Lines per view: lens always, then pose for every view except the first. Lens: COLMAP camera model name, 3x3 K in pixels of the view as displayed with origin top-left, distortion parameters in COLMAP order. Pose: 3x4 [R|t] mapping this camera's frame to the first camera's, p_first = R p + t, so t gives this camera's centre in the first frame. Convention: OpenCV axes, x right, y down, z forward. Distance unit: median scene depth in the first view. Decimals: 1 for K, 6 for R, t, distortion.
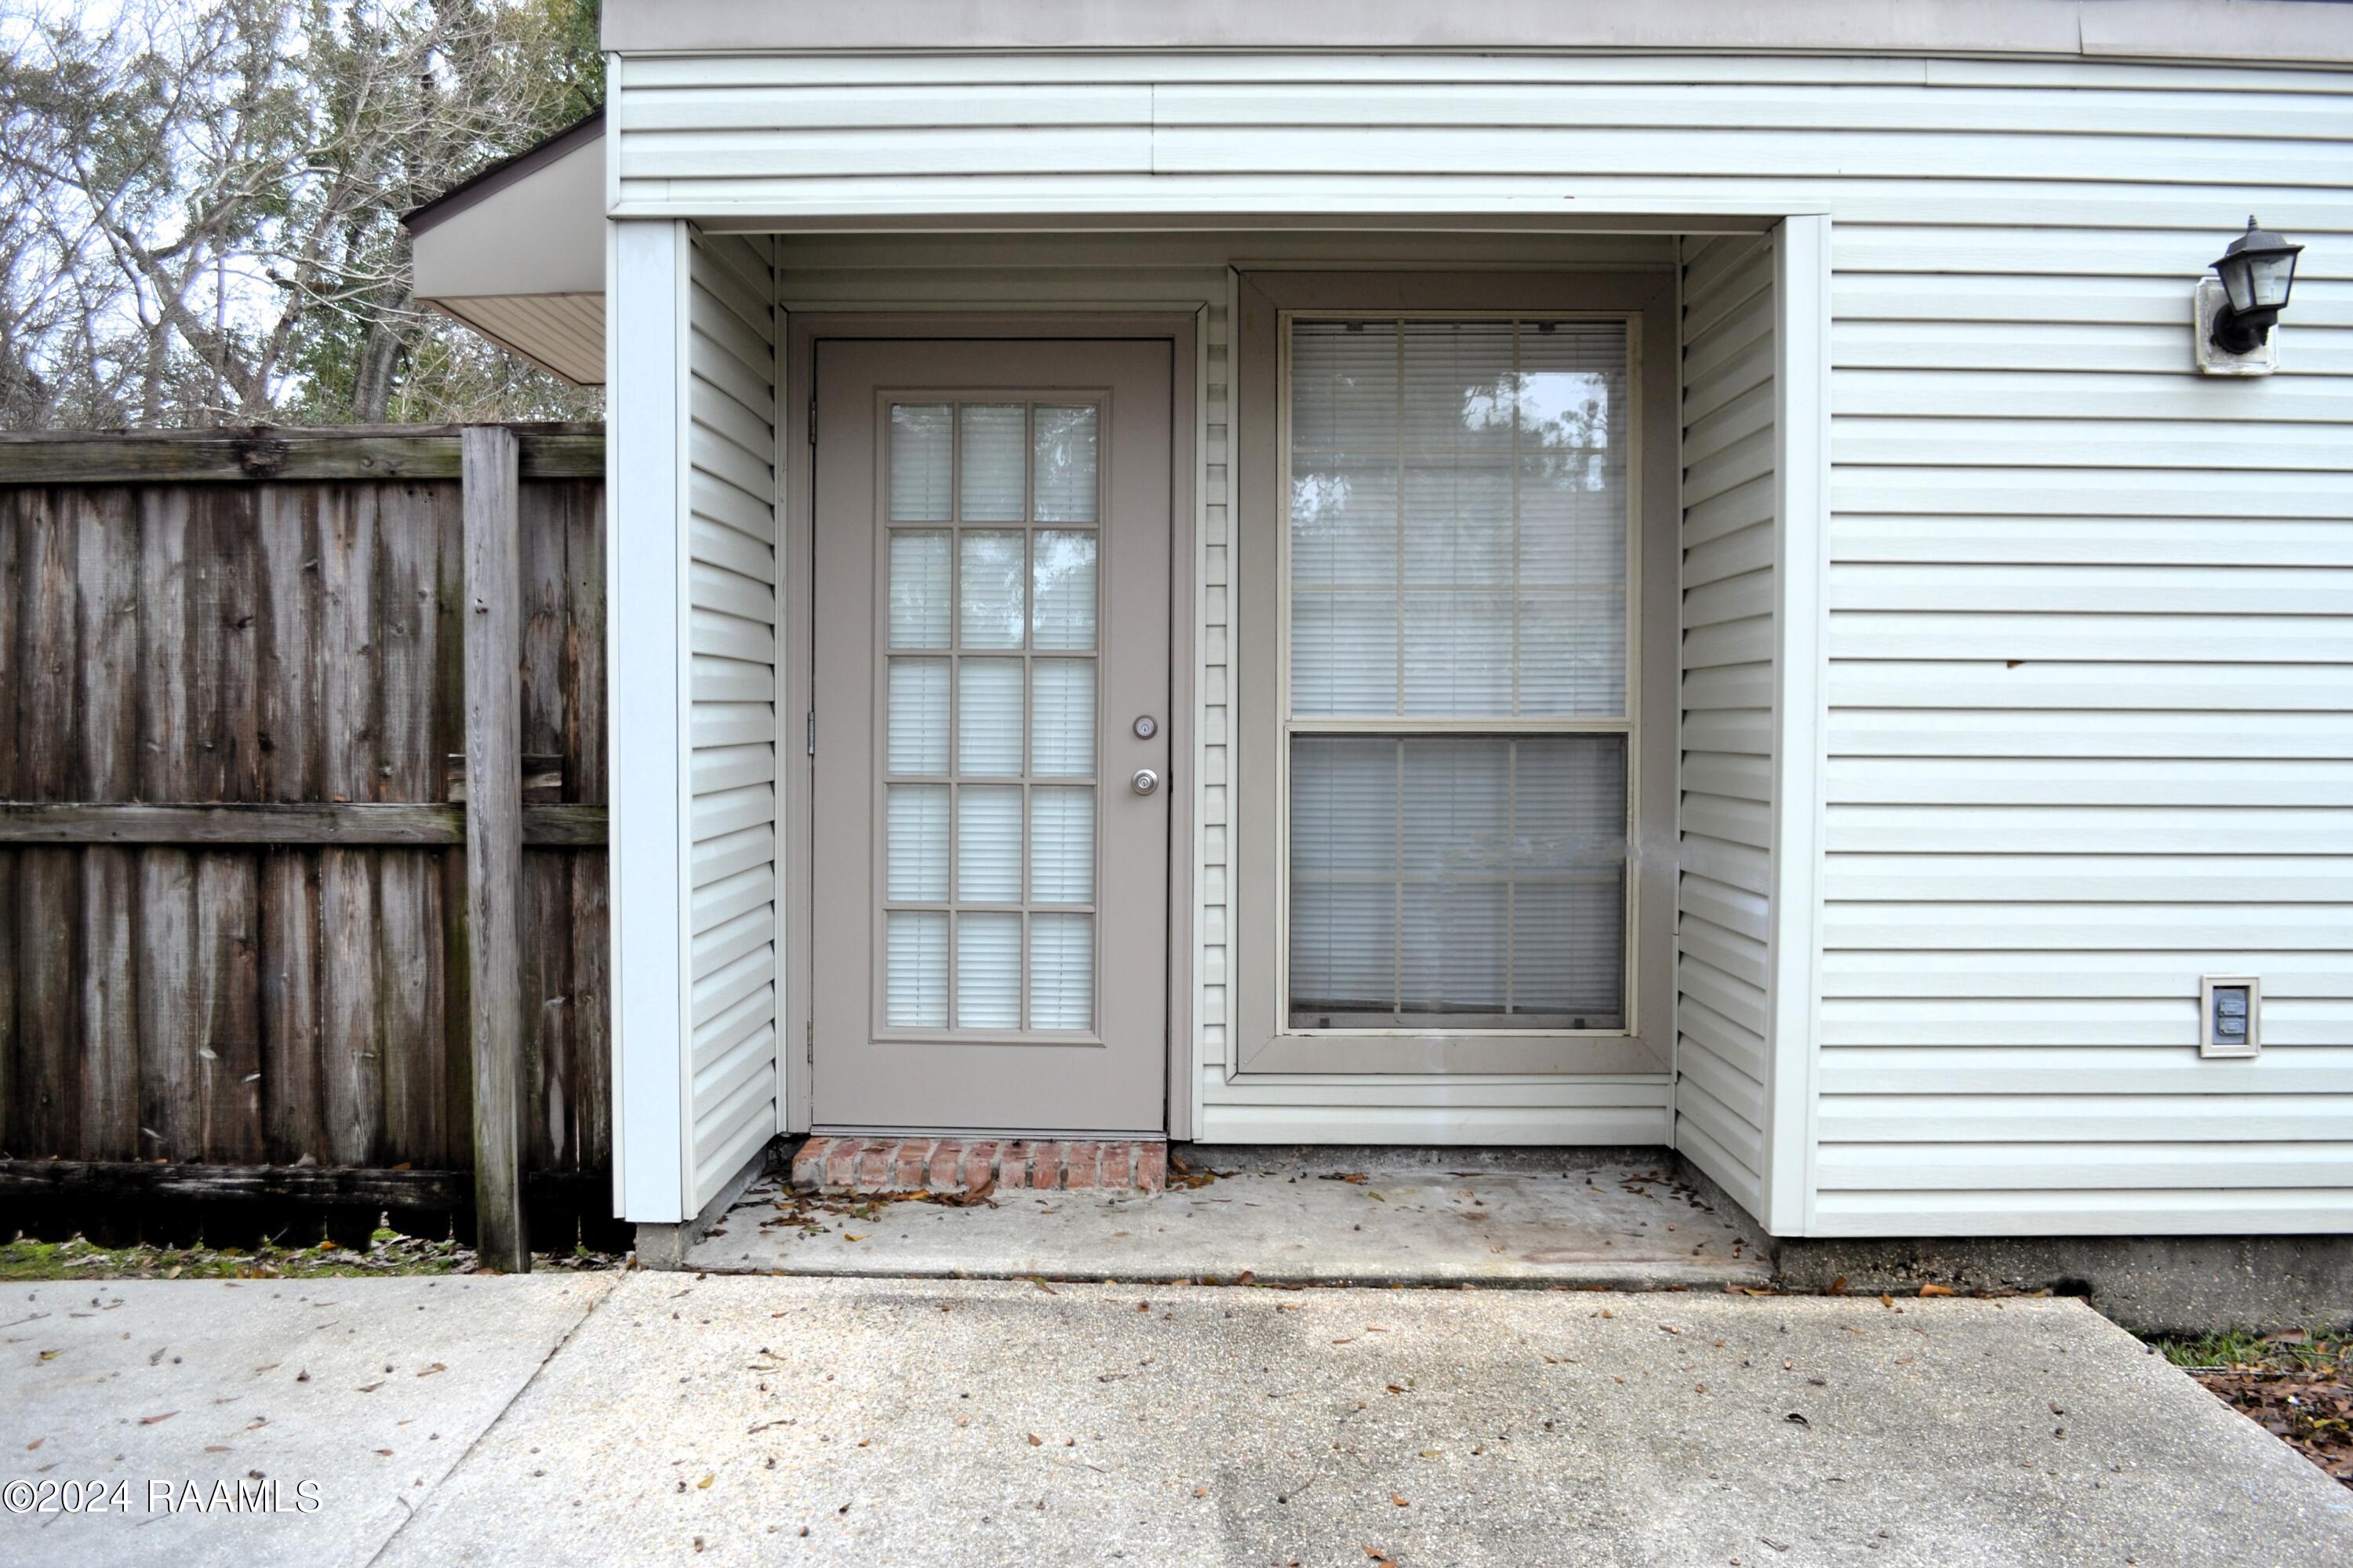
lens RADIAL K [[1995.4, 0, 1119.9], [0, 1995.4, 784.1], [0, 0, 1]] dist [-0.096664, 0.001027]
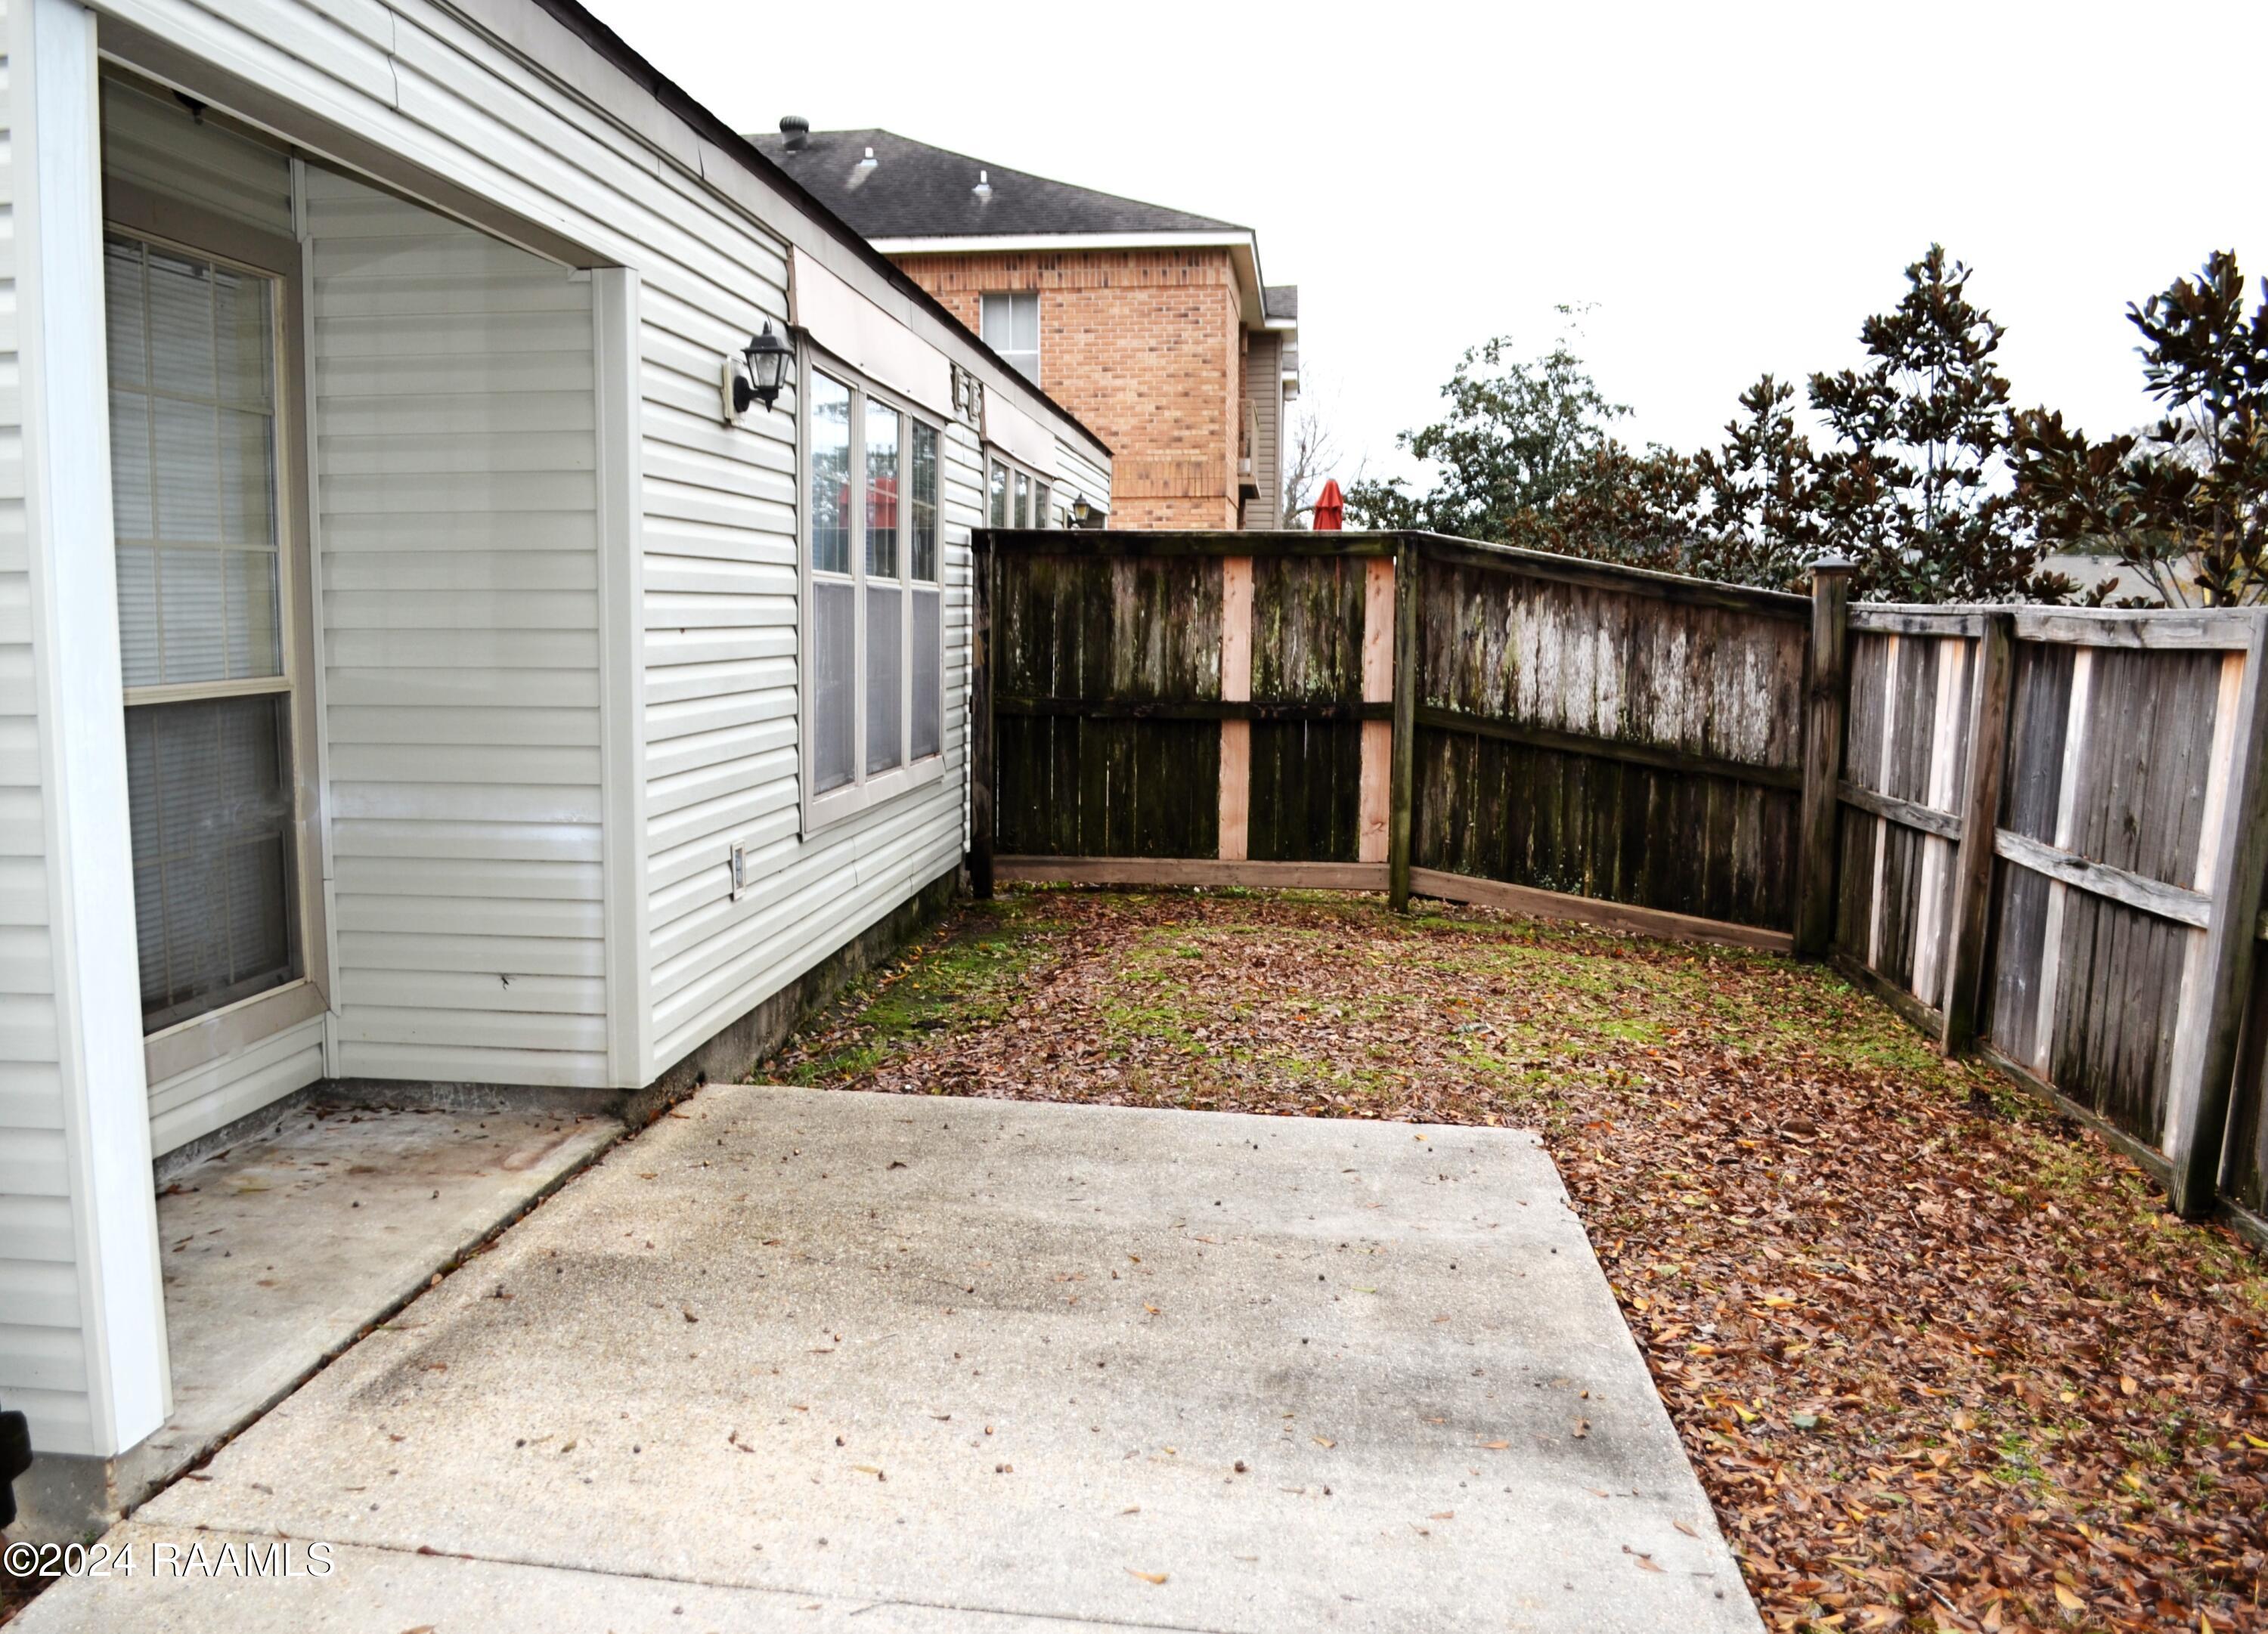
lens RADIAL K [[2085.8, 0, 1131.3], [0, 2085.8, 906.4], [0, 0, 1]] dist [-0.090112, 0.005758]
pose [[0.058120, -0.148546, 0.987196, -0.871220], [0.031470, 0.988649, 0.146912, -0.064213], [-0.997813, 0.022528, 0.062135, 0.559701]]
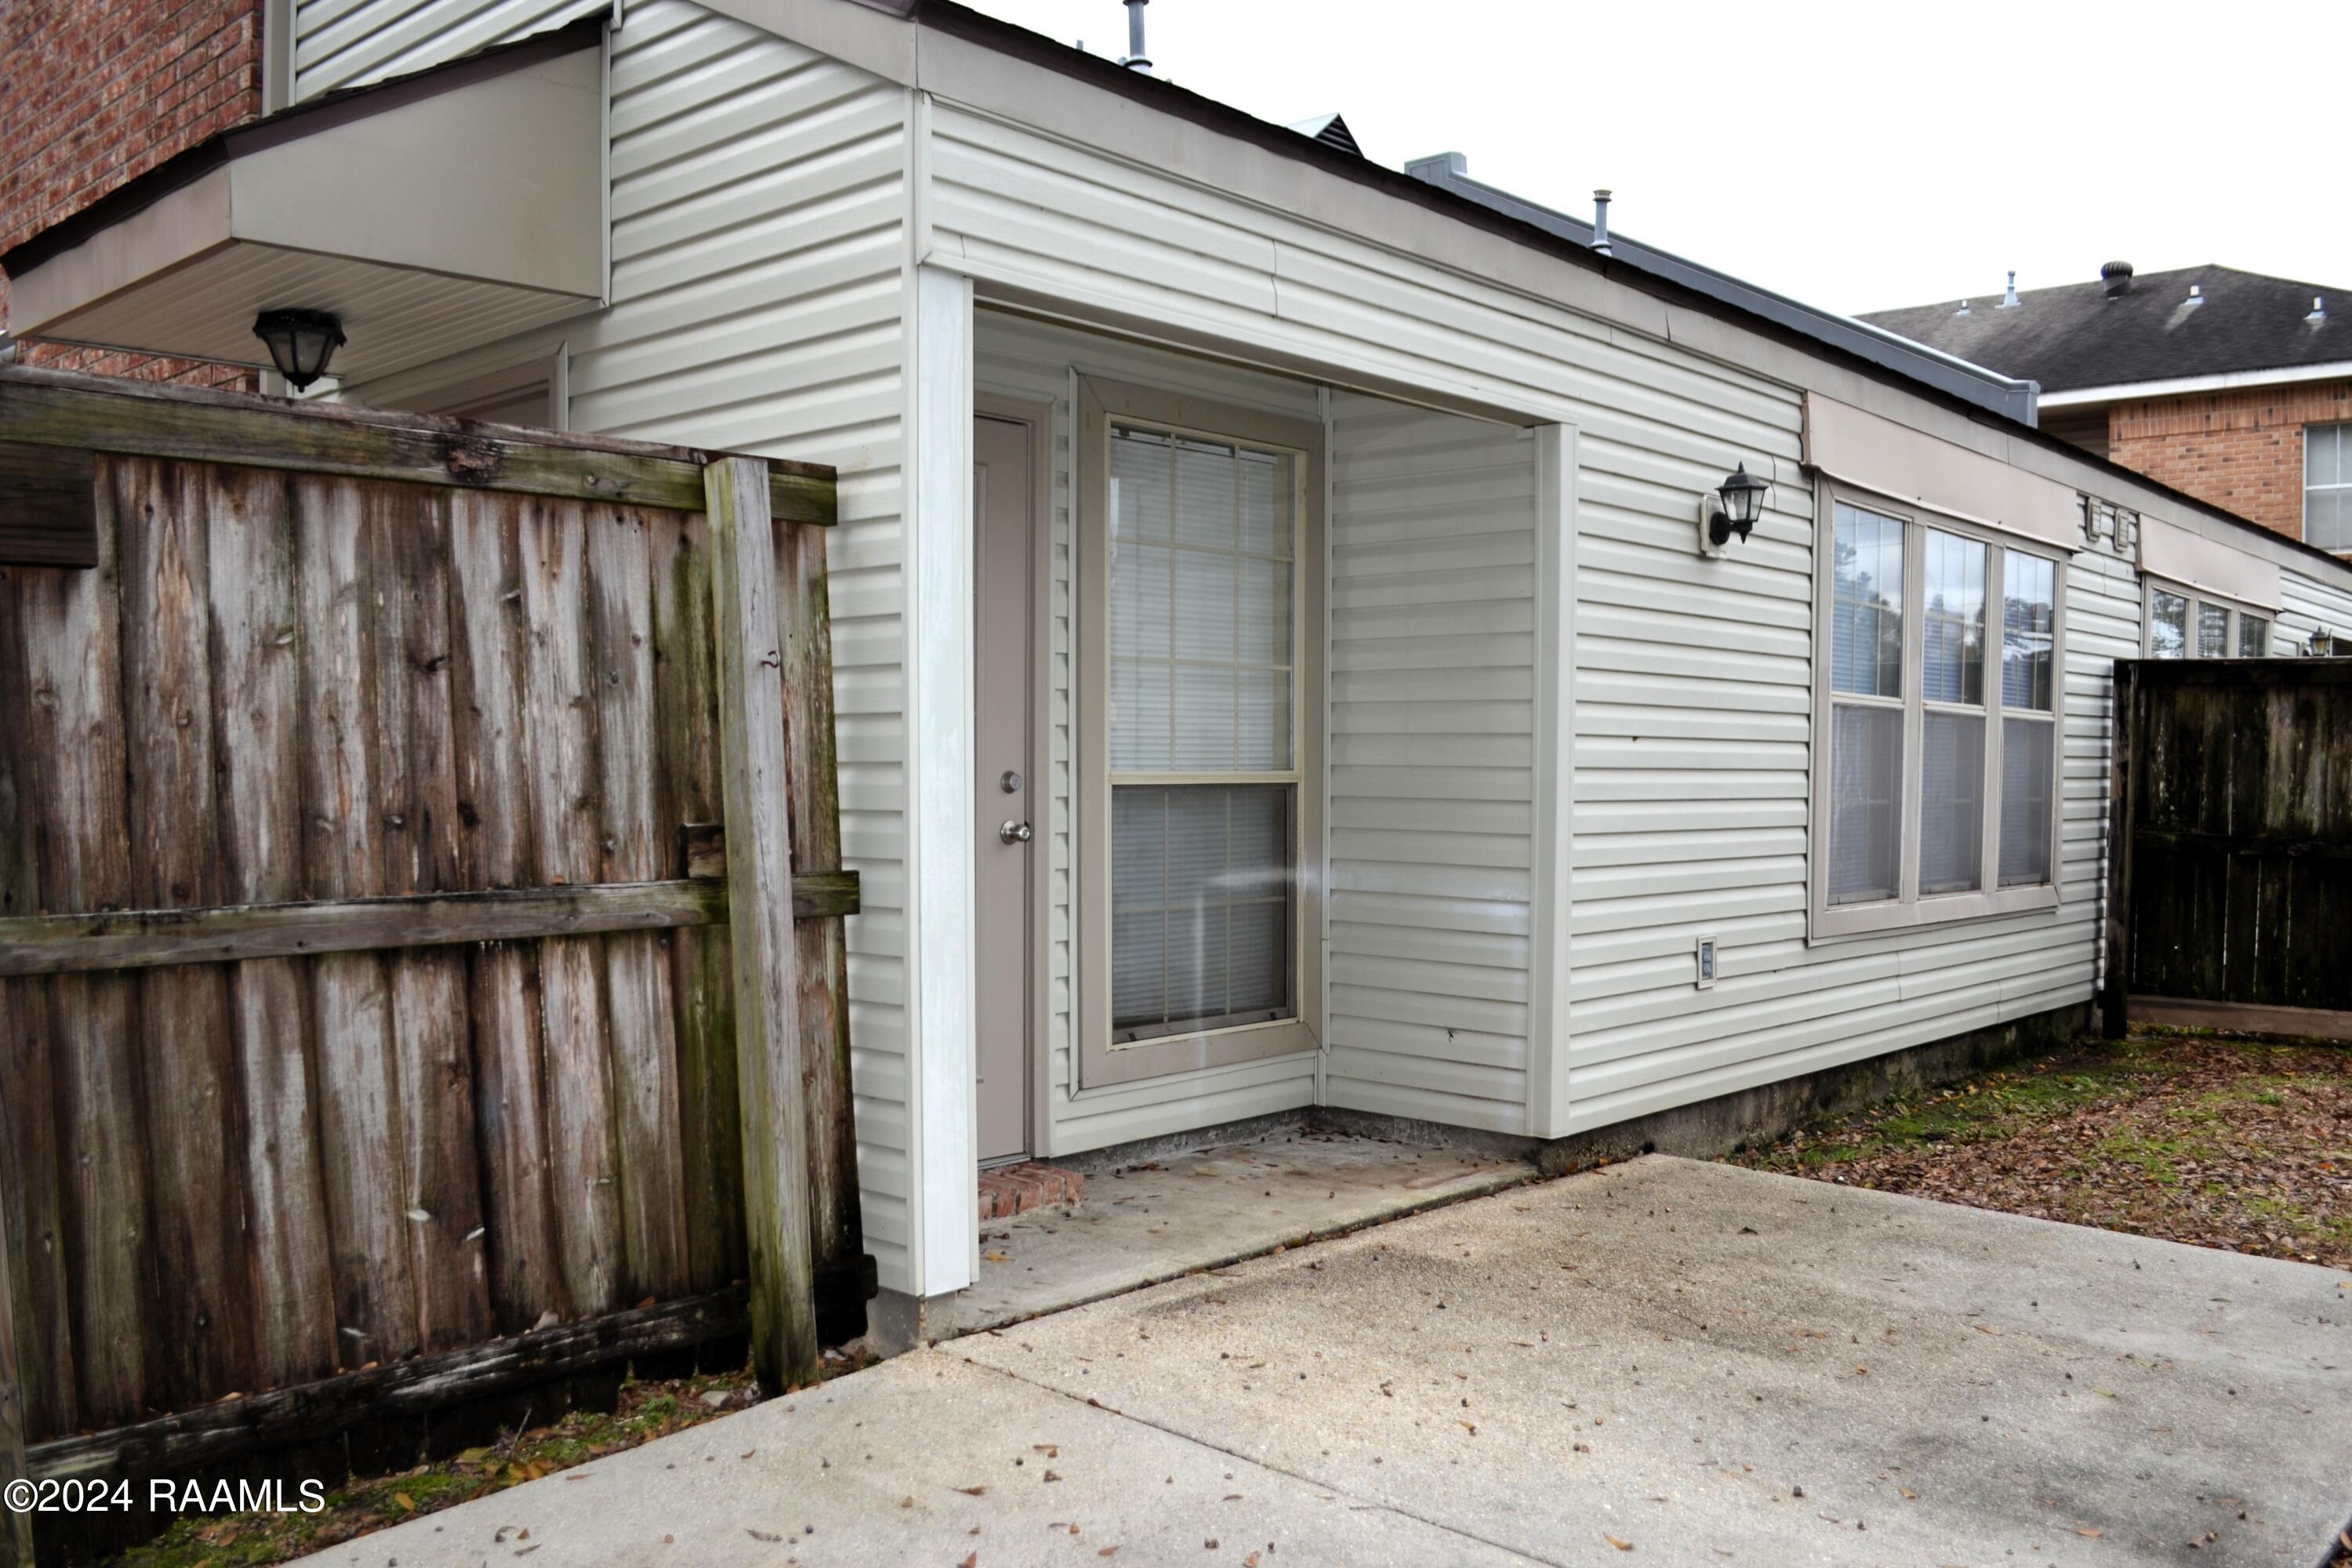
lens RADIAL K [[2049.8, 0, 1170.9], [0, 2049.8, 866.4], [0, 0, 1]] dist [-0.090205, -0.001534]
pose [[0.640832, -0.043240, 0.766462, -0.890176], [0.027030, 0.999064, 0.033763, -0.020794], [-0.767205, -0.000919, 0.641401, 0.248967]]
